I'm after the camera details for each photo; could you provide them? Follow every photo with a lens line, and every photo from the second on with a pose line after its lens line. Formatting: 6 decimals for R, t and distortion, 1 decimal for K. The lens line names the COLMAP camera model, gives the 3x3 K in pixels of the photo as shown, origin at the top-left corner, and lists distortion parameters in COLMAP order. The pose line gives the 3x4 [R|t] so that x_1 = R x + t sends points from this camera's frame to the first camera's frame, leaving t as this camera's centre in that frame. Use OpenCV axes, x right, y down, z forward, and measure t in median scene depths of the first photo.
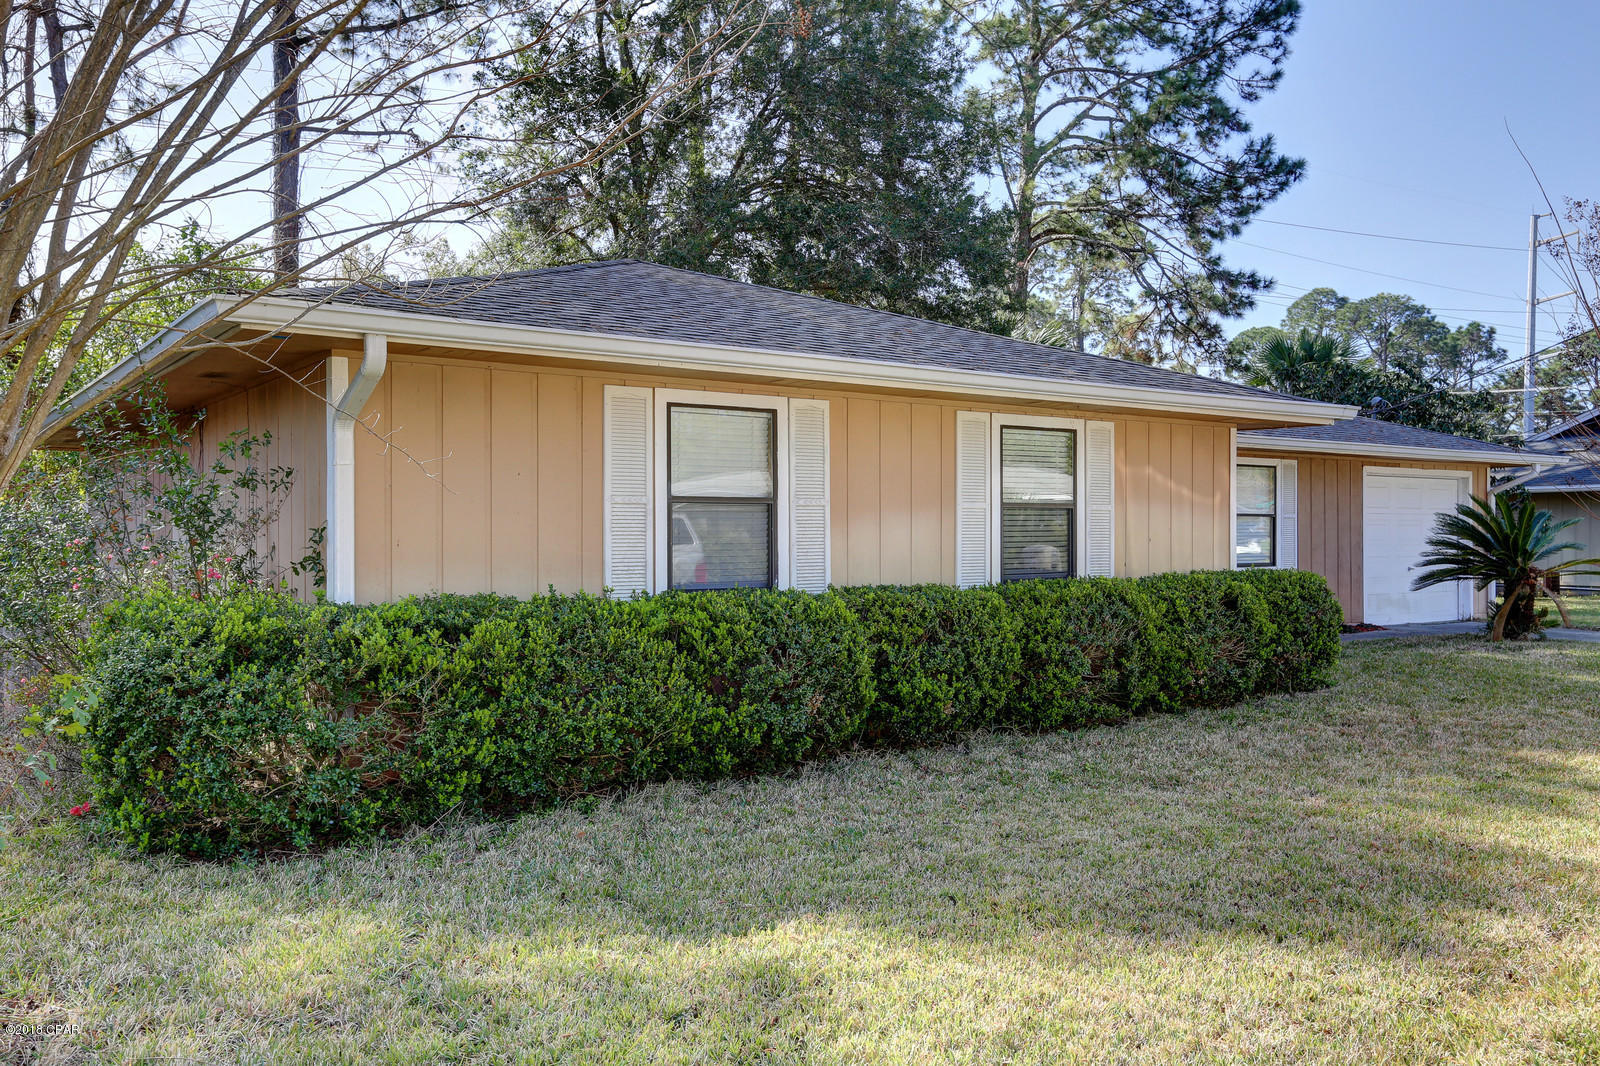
lens RADIAL K [[1281.5, 0, 800.0], [0, 1281.5, 533.0], [0, 0, 1]] dist [0.003157, 0.002461]
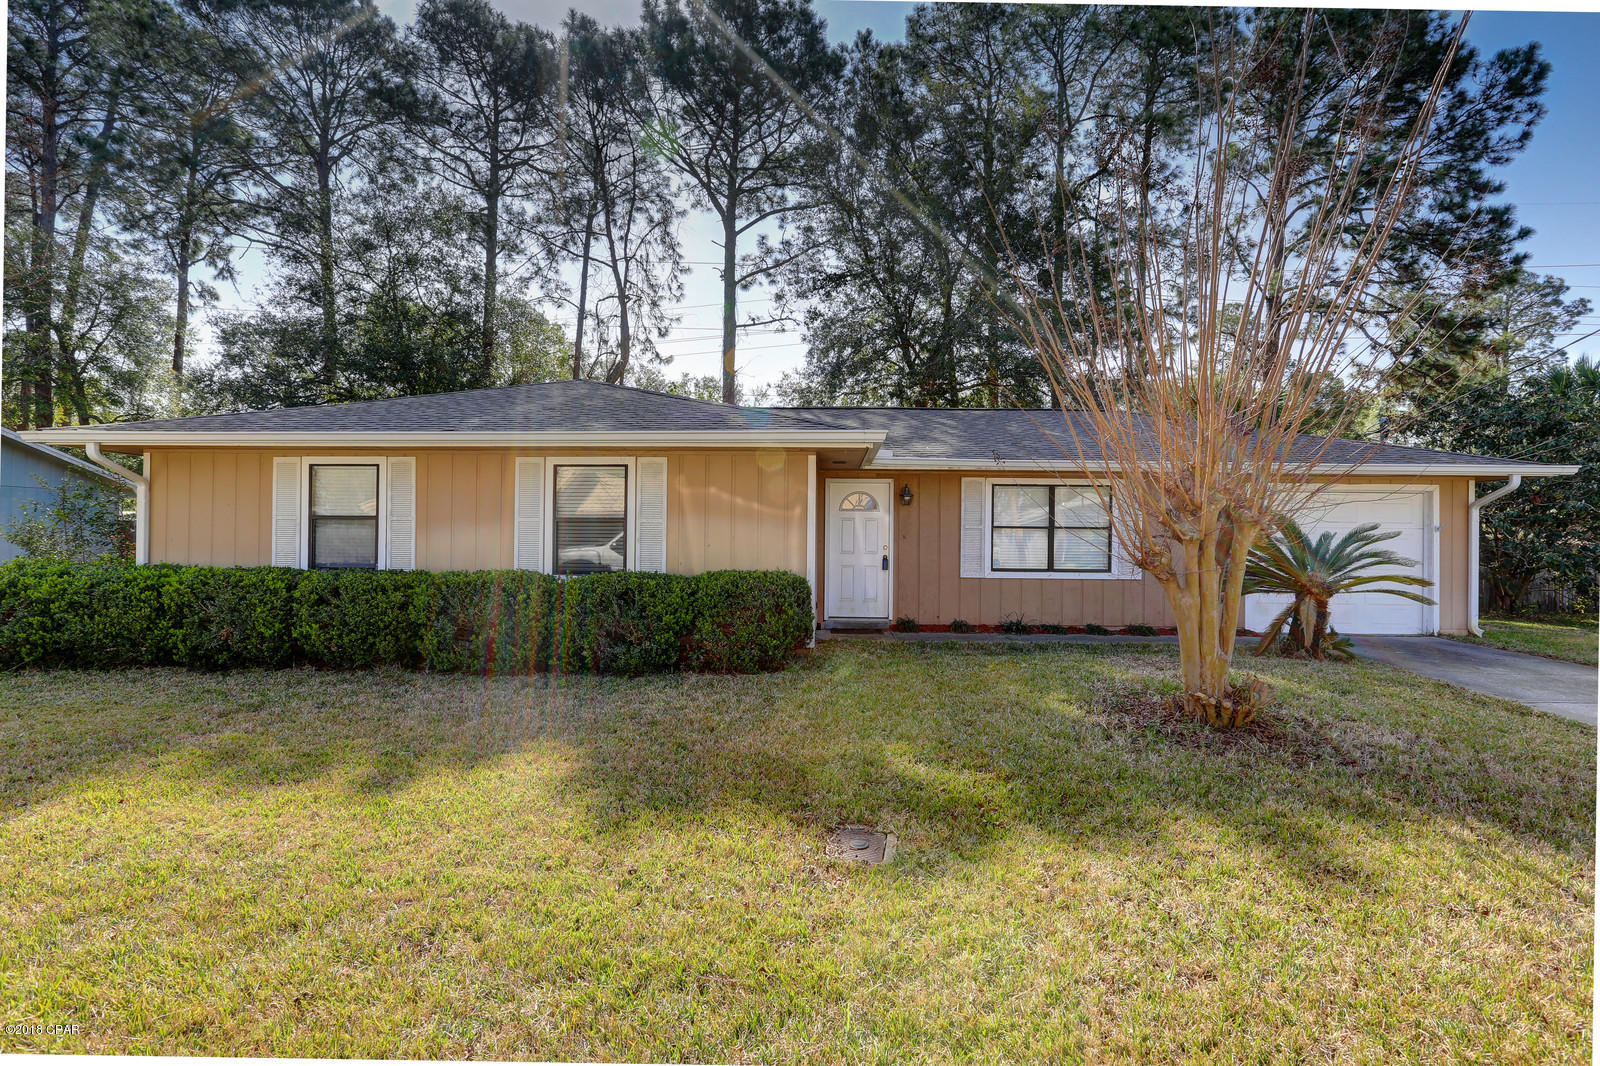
lens RADIAL K [[736.7, 0, 800.0], [0, 736.7, 533.0], [0, 0, 1]] dist [-0.000053, -0.012872]
pose [[0.796395, -0.003178, -0.604768, 0.847493], [-0.009115, 0.999810, -0.017258, 0.005890], [0.604708, 0.019257, 0.796215, 0.461509]]
